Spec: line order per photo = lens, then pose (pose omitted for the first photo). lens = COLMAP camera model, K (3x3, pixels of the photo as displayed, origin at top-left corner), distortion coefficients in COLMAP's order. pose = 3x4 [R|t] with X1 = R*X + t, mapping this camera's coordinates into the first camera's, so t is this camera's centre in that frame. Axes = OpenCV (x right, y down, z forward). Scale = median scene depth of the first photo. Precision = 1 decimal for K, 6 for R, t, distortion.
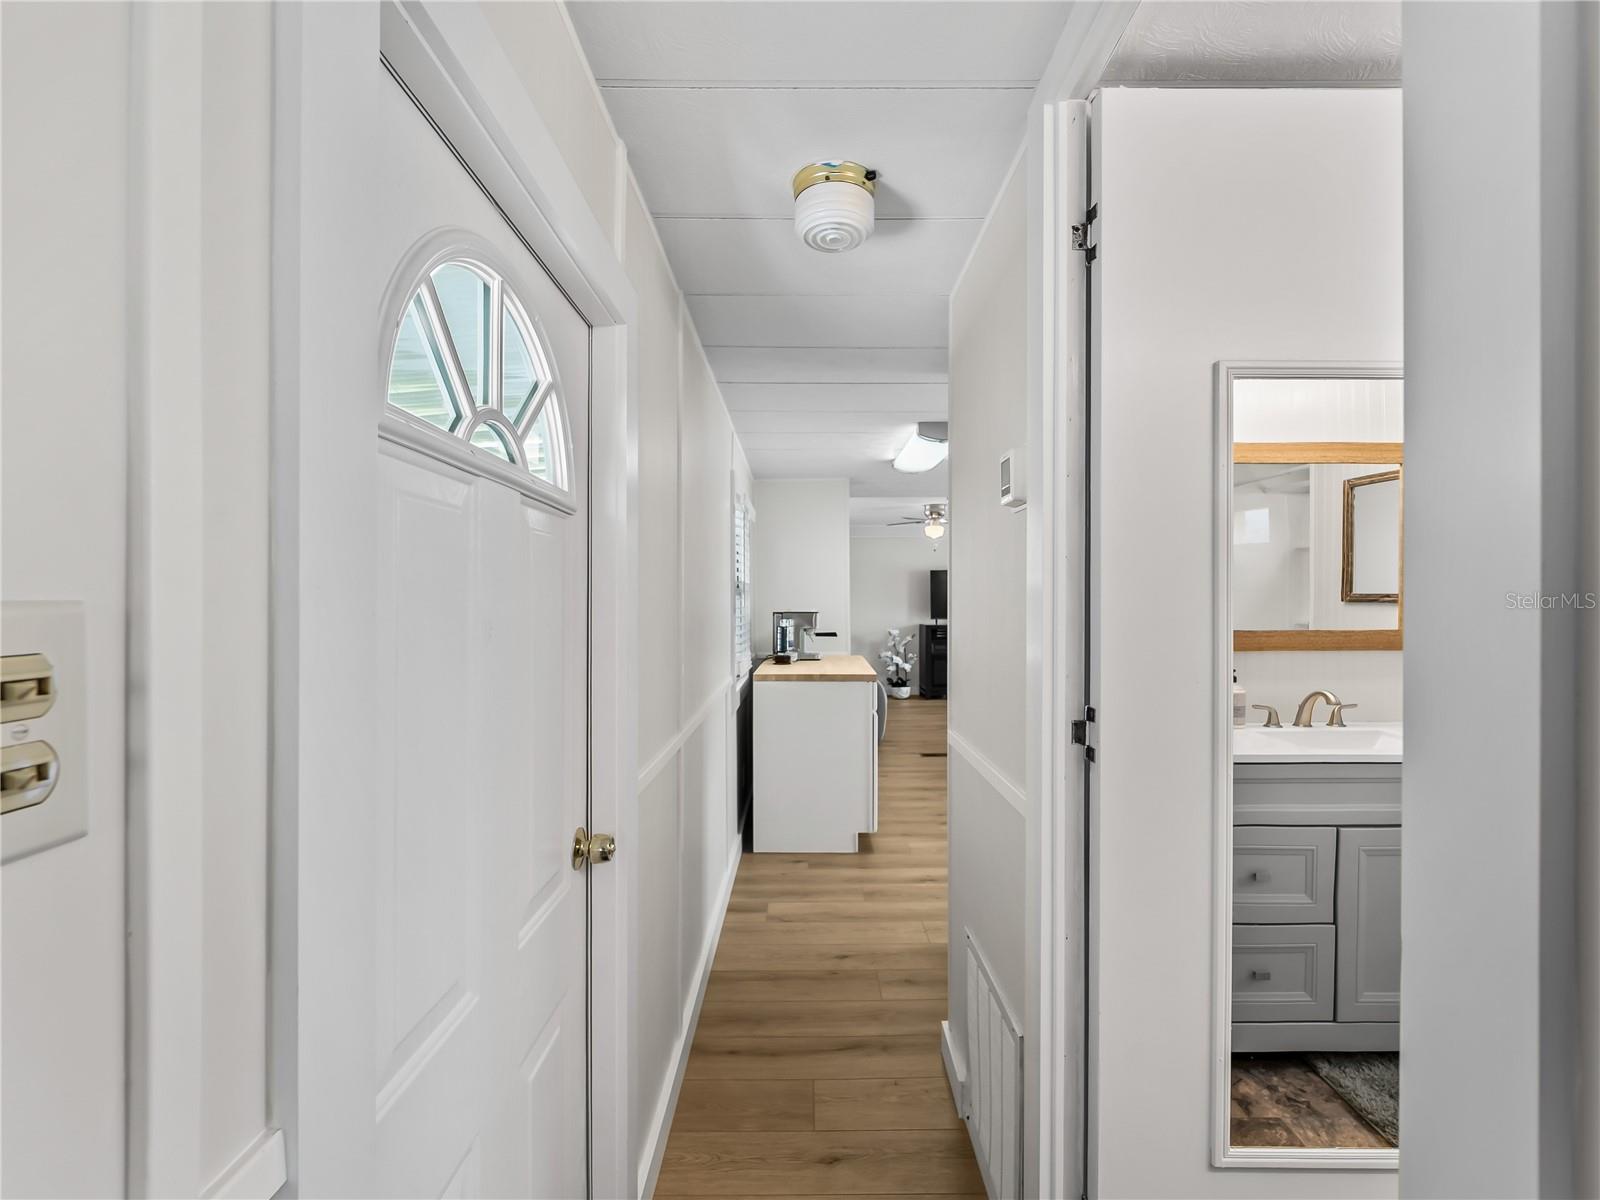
lens RADIAL K [[730.3, 0, 803.6], [0, 730.3, 604.6], [0, 0, 1]] dist [-0.000793, -0.000002]
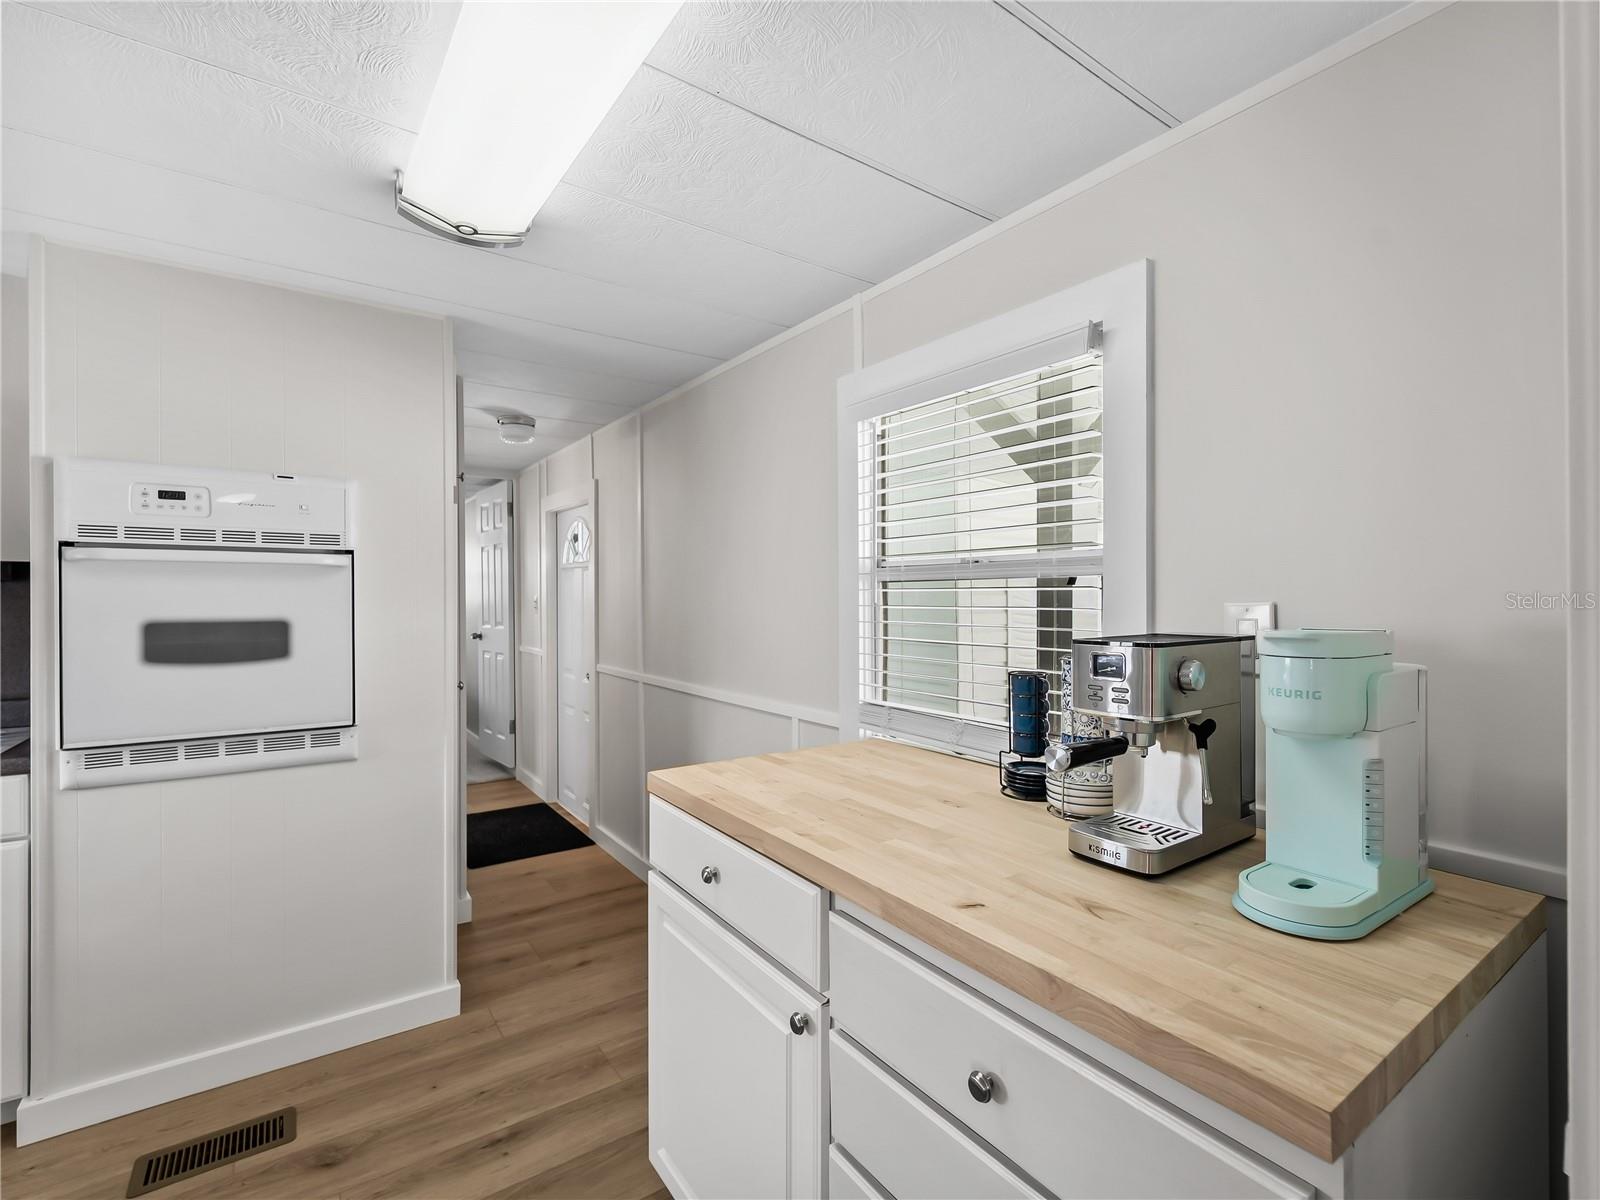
lens RADIAL K [[730.3, 0, 803.6], [0, 730.3, 604.6], [0, 0, 1]] dist [-0.000793, -0.000002]
pose [[-0.814852, 0.007340, -0.579623, 0.226567], [-0.000806, 0.999905, 0.013795, -0.003169], [0.579669, 0.011708, -0.814768, 1.186636]]
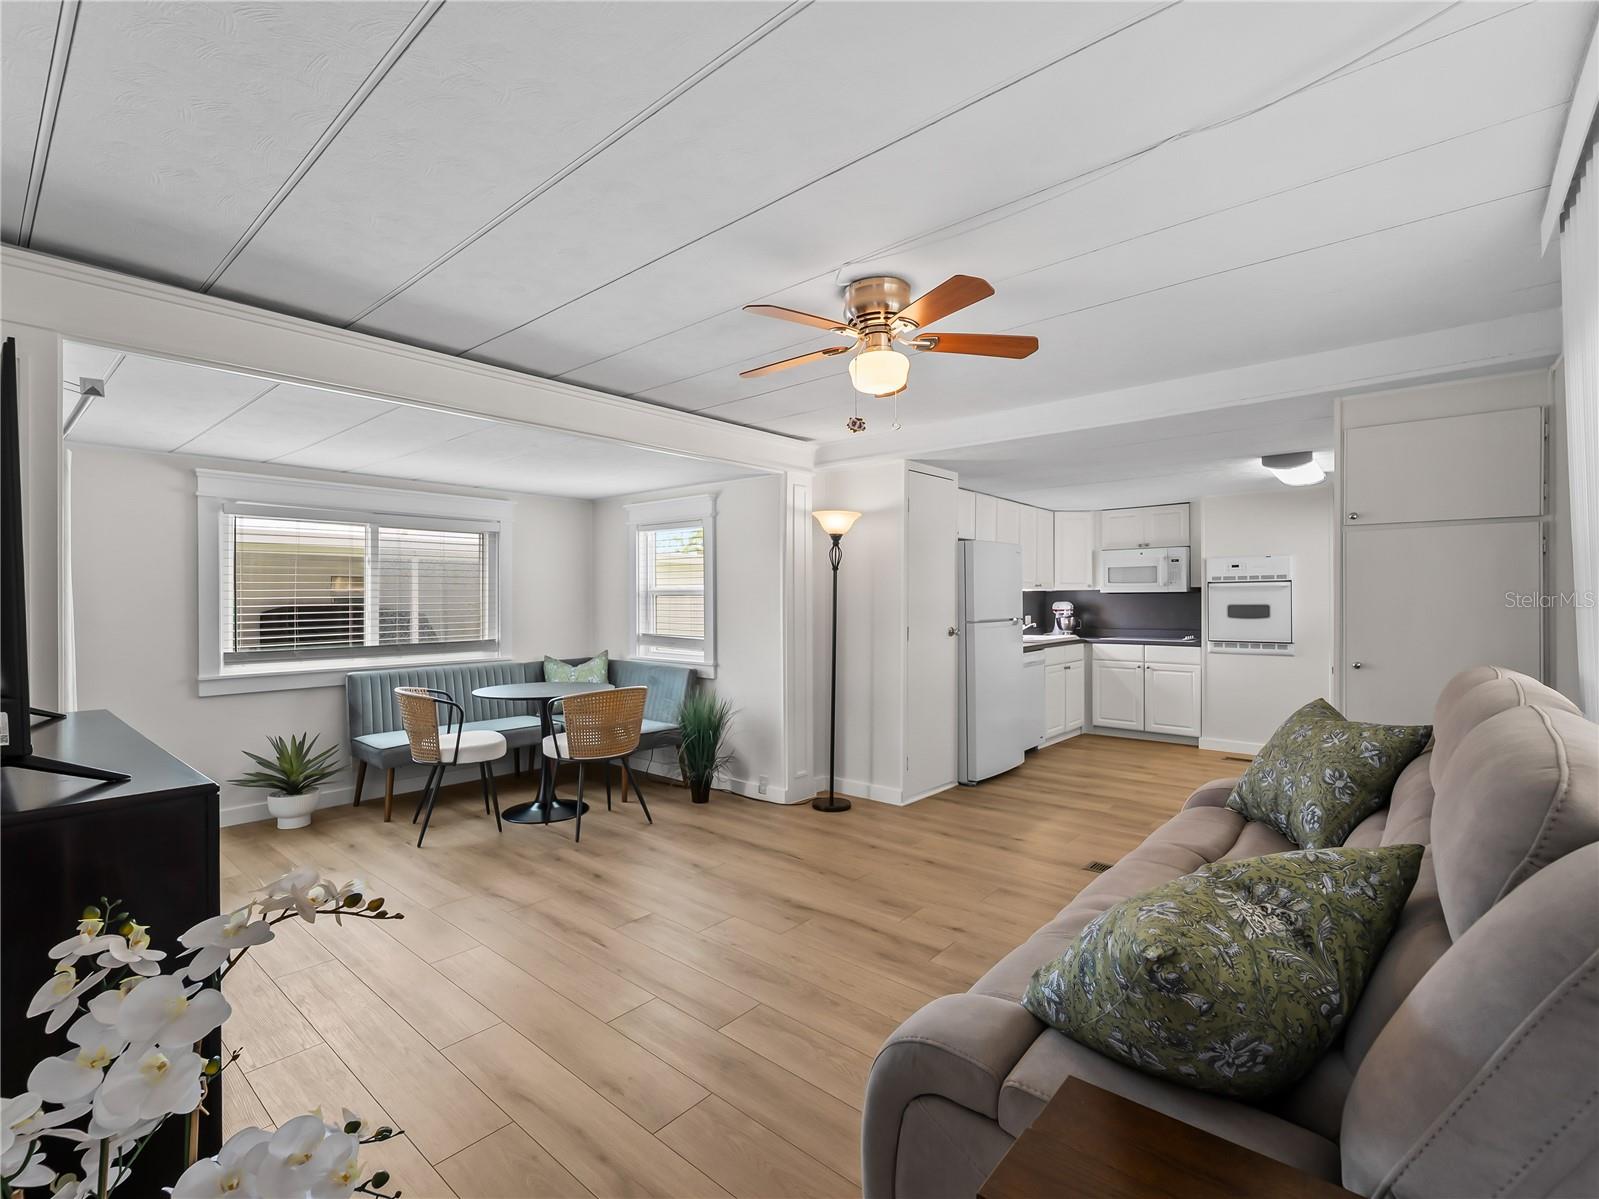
lens RADIAL K [[729.8, 0, 803.1], [0, 729.8, 604.1], [0, 0, 1]] dist [-0.000793, -0.000002]
pose [[-0.760436, 0.004559, 0.649396, 0.008590], [0.010830, 0.999925, 0.005662, -0.005272], [-0.649322, 0.011338, -0.760429, 2.196706]]
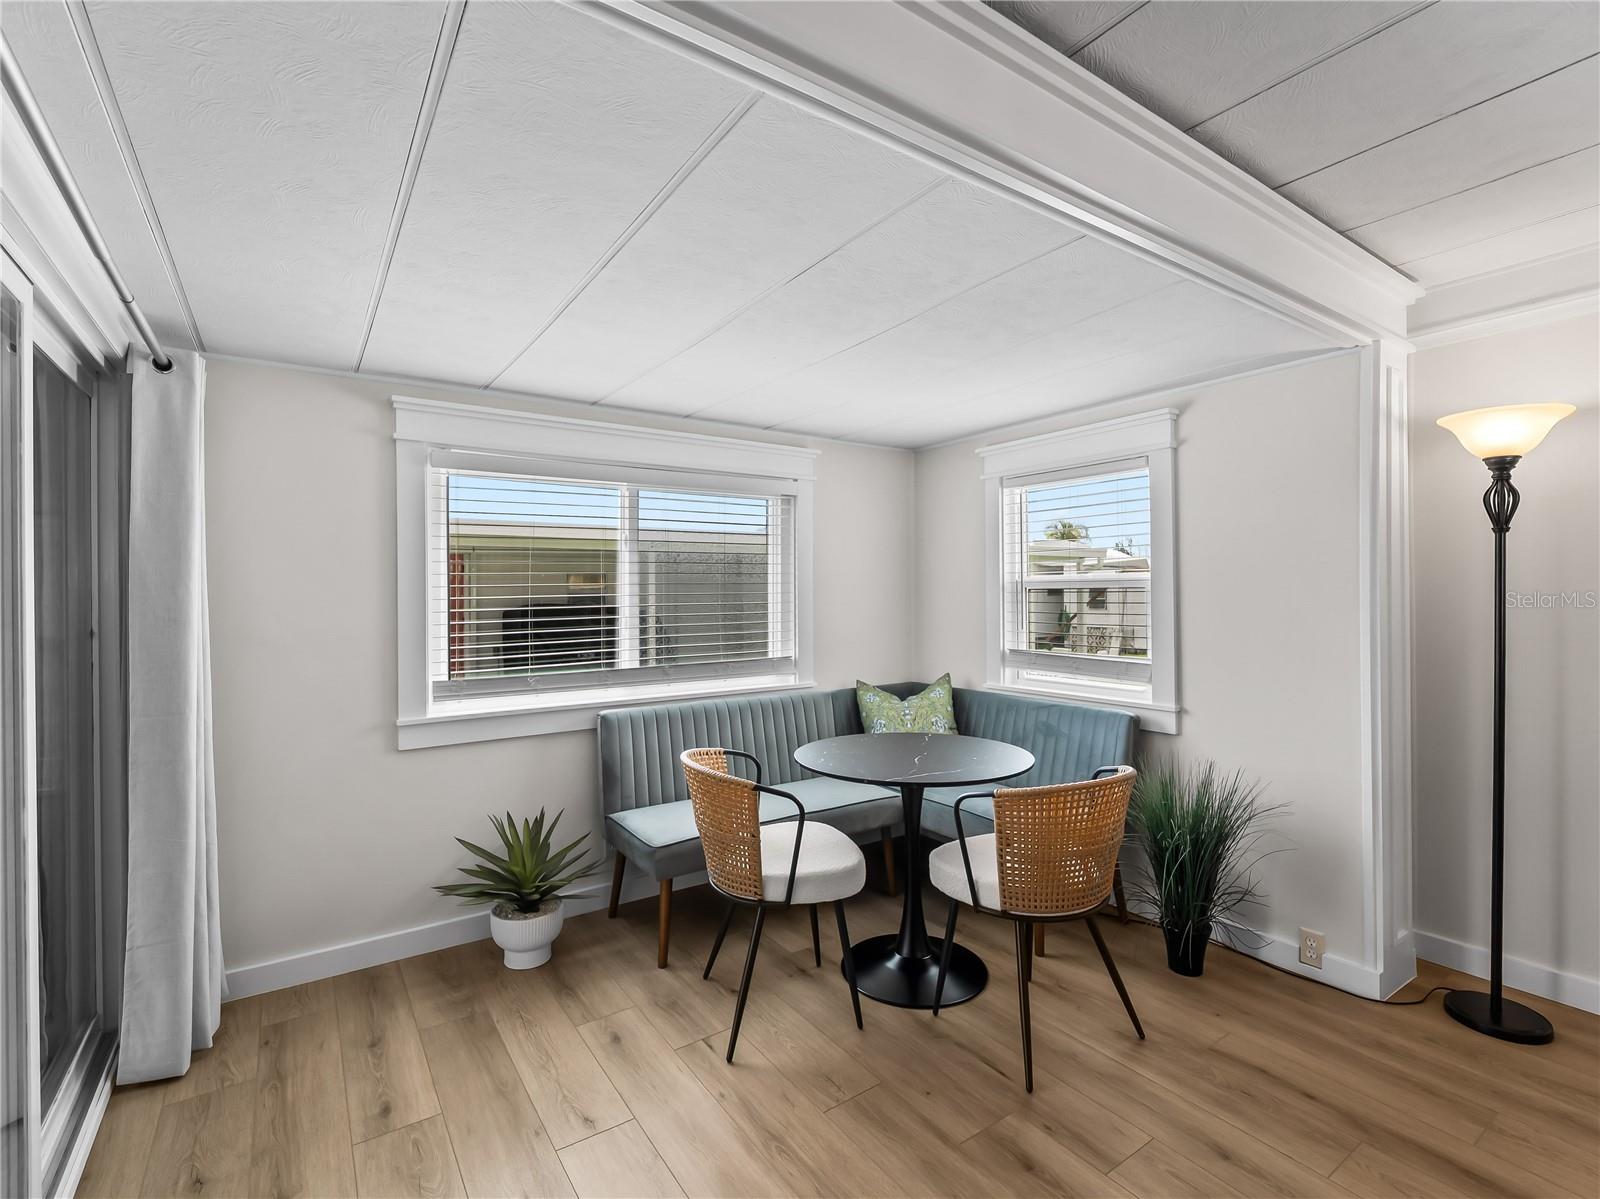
lens RADIAL K [[738.0, 0, 803.5], [0, 738.0, 590.2], [0, 0, 1]] dist [-0.001045, -0.000735]
pose [[-0.568131, 0.017397, 0.822754, 0.495469], [0.017011, 0.999811, -0.009395, -0.010838], [-0.822762, 0.008658, -0.568320, 2.064083]]
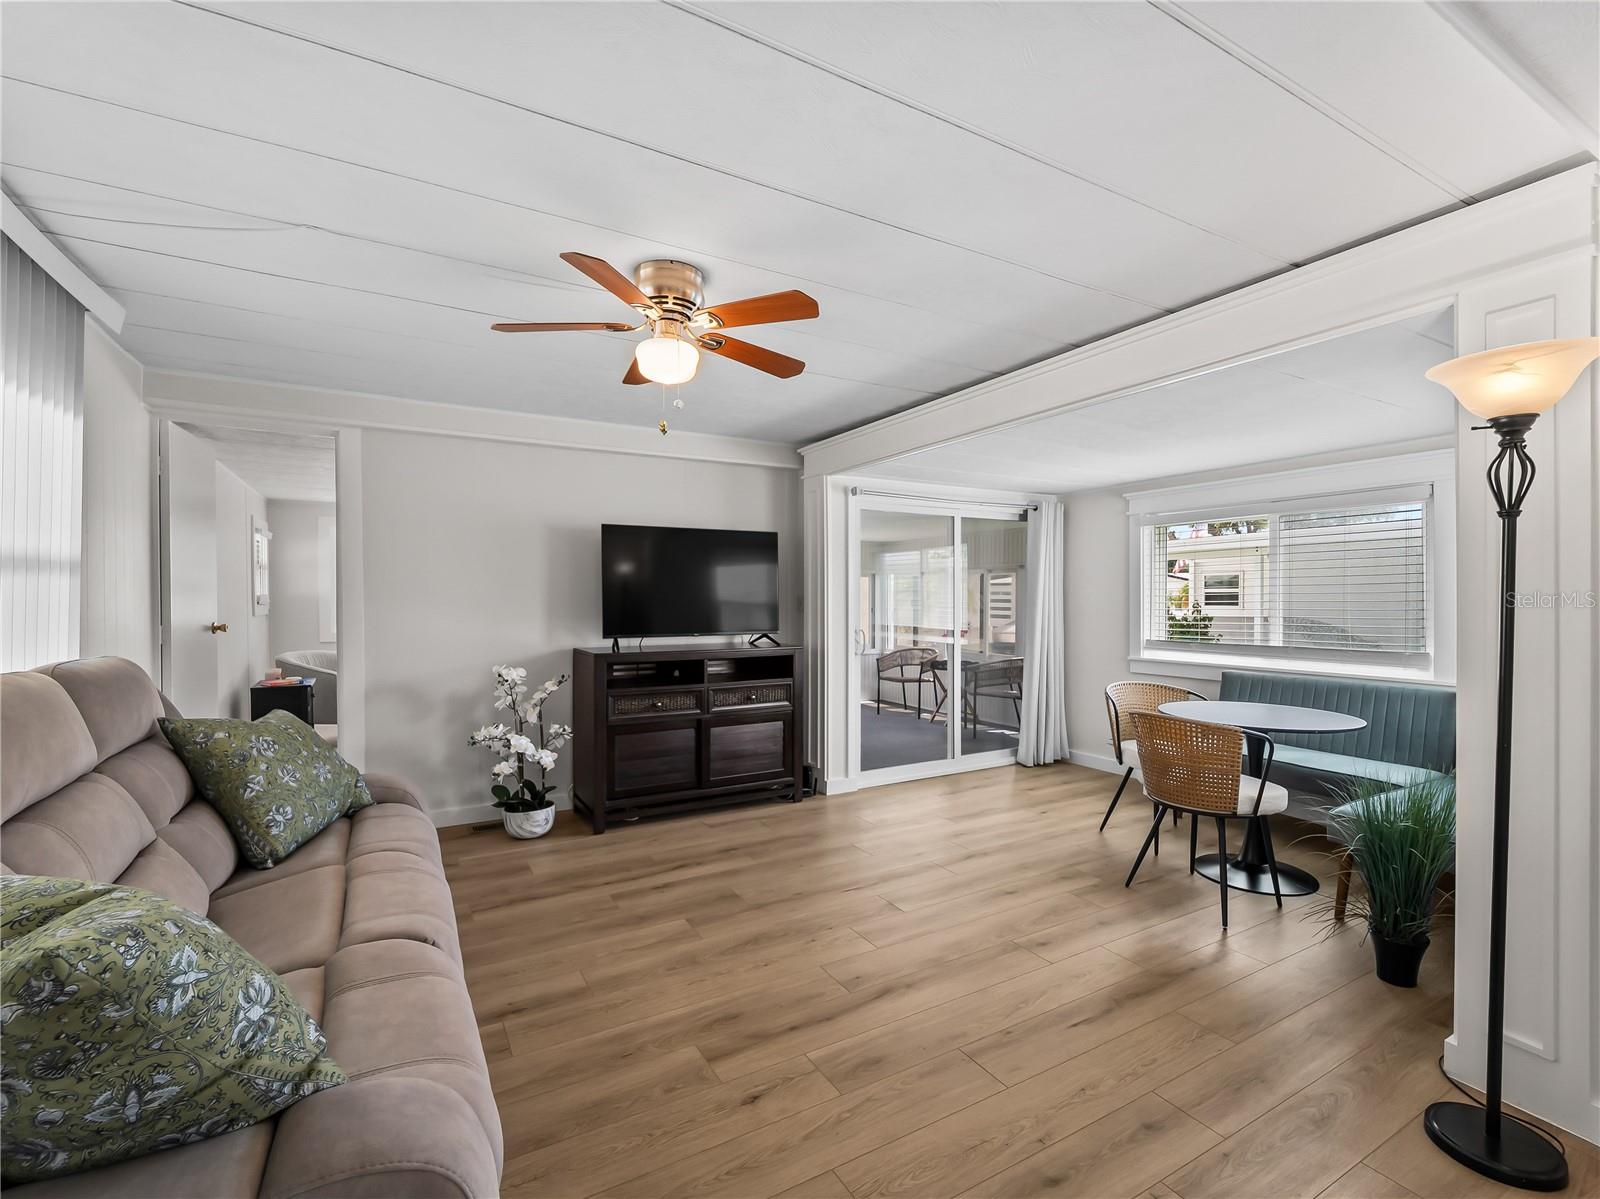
lens RADIAL K [[728.7, 0, 800.1], [0, 728.7, 609.7], [0, 0, 1]] dist [0.000417, 0.000123]
pose [[0.868474, -0.003042, 0.495725, 0.137152], [-0.001836, 0.999955, 0.009352, -0.002482], [-0.495731, -0.009032, 0.868429, 1.246521]]
